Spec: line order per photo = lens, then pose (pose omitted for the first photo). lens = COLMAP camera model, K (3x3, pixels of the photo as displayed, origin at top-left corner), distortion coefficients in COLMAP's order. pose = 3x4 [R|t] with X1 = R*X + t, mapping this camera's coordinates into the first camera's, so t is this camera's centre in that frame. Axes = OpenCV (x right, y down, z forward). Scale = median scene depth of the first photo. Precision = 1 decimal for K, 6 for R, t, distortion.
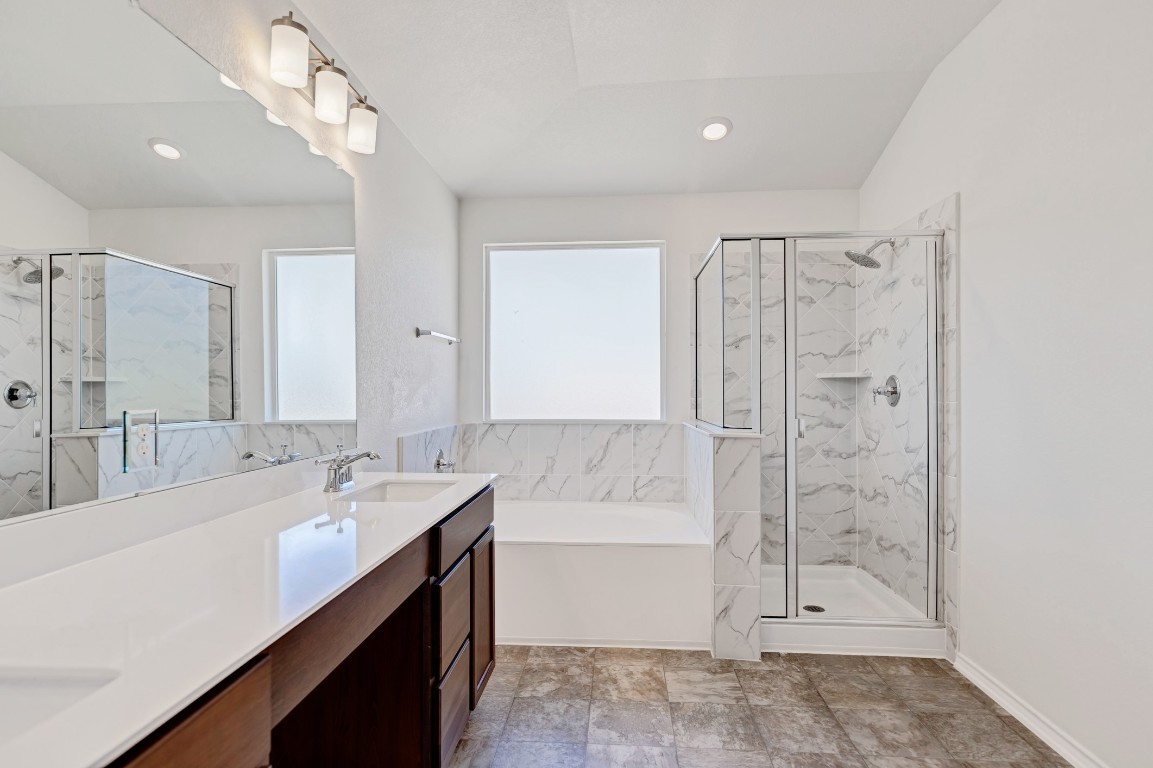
lens RADIAL K [[610.9, 0, 576.5], [0, 610.9, 385.6], [0, 0, 1]] dist [0.000747, 0.000403]
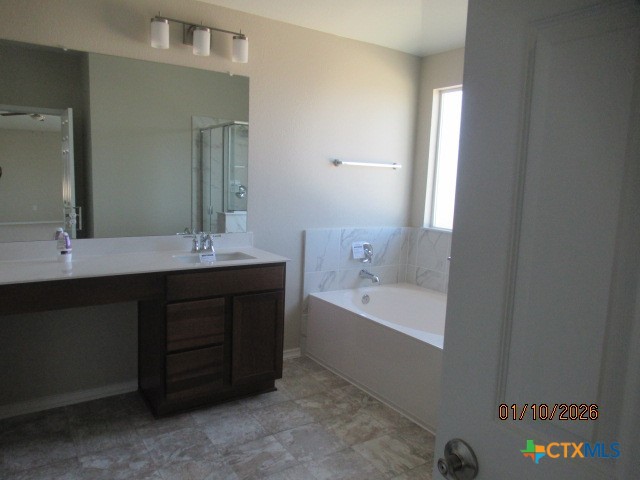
lens RADIAL K [[477.5, 0, 319.8], [0, 477.5, 240.4], [0, 0, 1]] dist [0.001385, 0.000496]
pose [[0.604441, 0.133362, -0.785408, 0.804636], [-0.031704, 0.989134, 0.143556, -0.084901], [0.796019, -0.061871, 0.602102, 0.295298]]
